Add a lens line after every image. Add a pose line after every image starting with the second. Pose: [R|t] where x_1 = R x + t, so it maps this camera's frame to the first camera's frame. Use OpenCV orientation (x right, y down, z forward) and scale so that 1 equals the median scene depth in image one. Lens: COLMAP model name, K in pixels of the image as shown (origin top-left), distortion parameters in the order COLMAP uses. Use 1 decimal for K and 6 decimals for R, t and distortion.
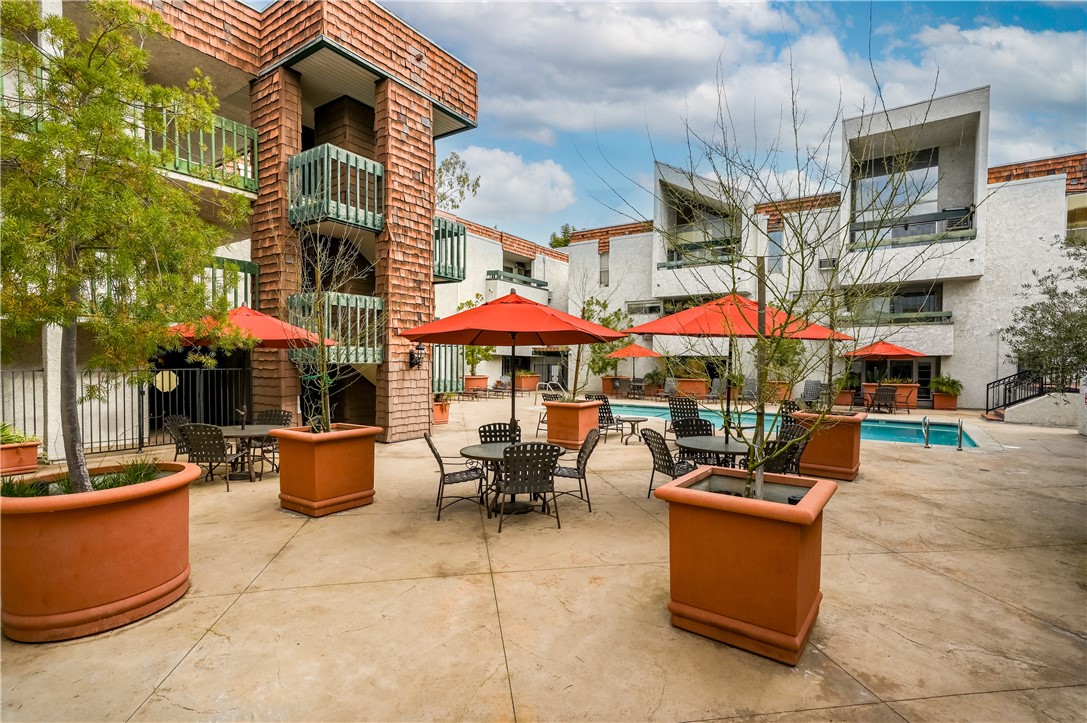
lens RADIAL K [[504.7, 0, 542.7], [0, 504.7, 368.1], [0, 0, 1]] dist [0.001190, 0.000364]
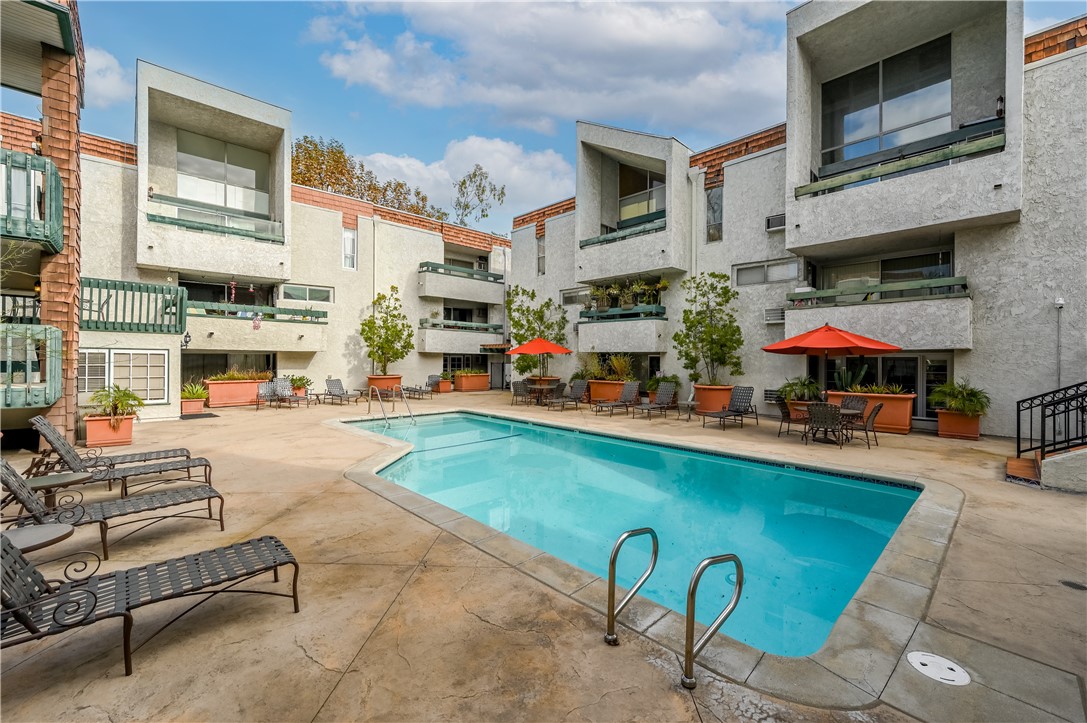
lens RADIAL K [[433.9, 0, 545.0], [0, 433.9, 353.5], [0, 0, 1]] dist [0.001336, 0.000234]
pose [[0.980623, -0.003414, -0.195874, 0.323087], [-0.002028, 0.999618, -0.027578, -0.003172], [0.195893, 0.027440, 0.980241, 0.304168]]
